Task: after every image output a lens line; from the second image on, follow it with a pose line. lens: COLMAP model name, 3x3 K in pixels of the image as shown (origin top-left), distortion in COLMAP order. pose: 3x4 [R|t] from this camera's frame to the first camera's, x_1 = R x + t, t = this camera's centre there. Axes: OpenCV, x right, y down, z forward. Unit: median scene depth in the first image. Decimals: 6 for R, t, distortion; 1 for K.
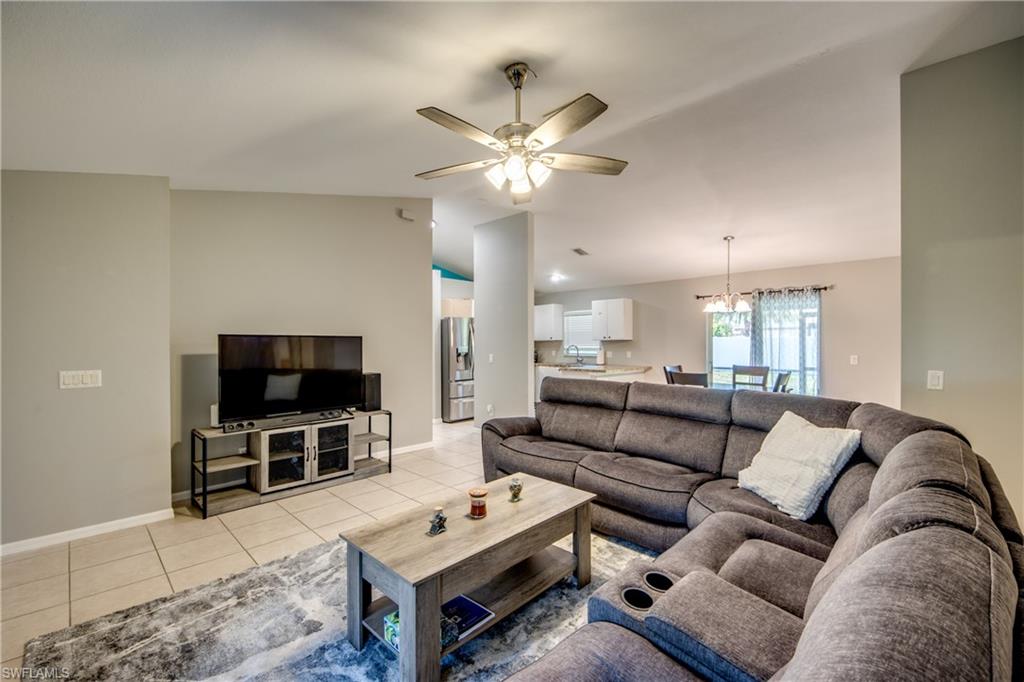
lens RADIAL K [[419.9, 0, 506.7], [0, 419.9, 345.6], [0, 0, 1]] dist [0.022116, -0.019457]
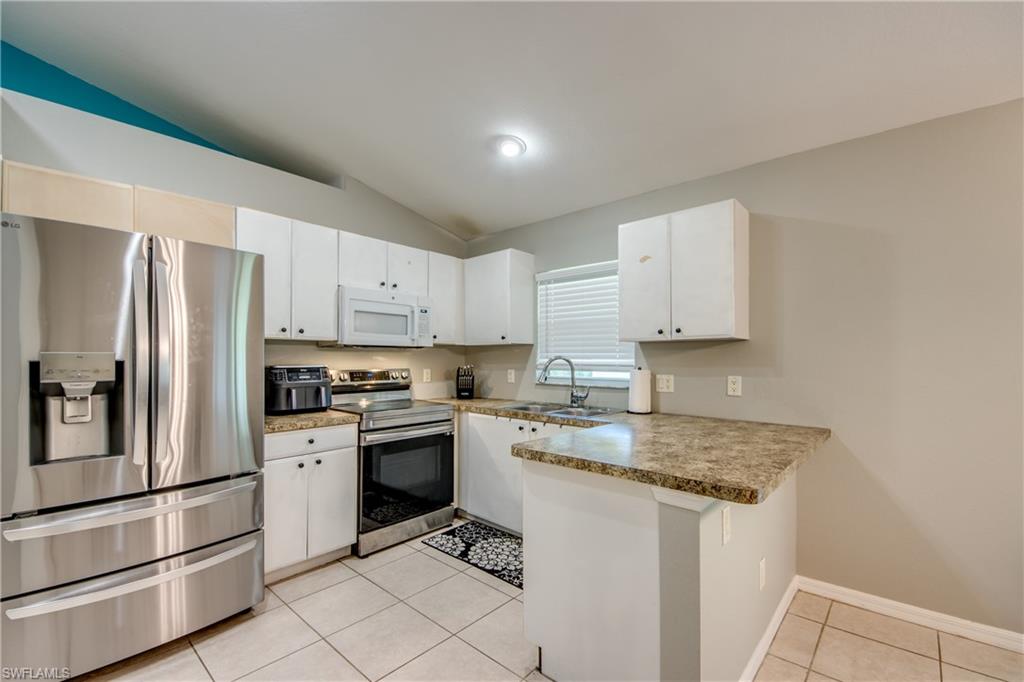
lens RADIAL K [[432.8, 0, 508.4], [0, 432.8, 353.1], [0, 0, 1]] dist [0.027372, -0.000159]
pose [[0.998152, 0.007563, 0.060290, 0.123249], [-0.006395, 0.999789, -0.019546, 0.005689], [-0.060425, 0.019124, 0.997990, 0.860663]]
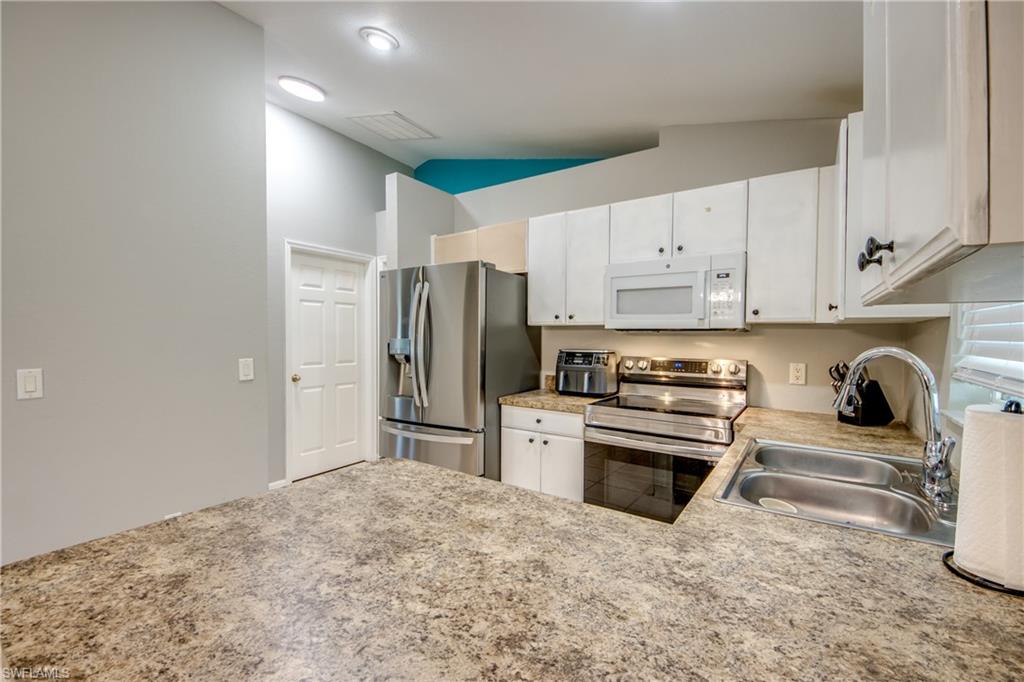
lens RADIAL K [[435.9, 0, 508.2], [0, 435.9, 346.0], [0, 0, 1]] dist [0.026250, -0.021085]
pose [[0.192620, 0.030112, -0.980811, 0.382382], [-0.013467, 0.999516, 0.028042, -0.005690], [0.981181, 0.007807, 0.192932, 1.163126]]
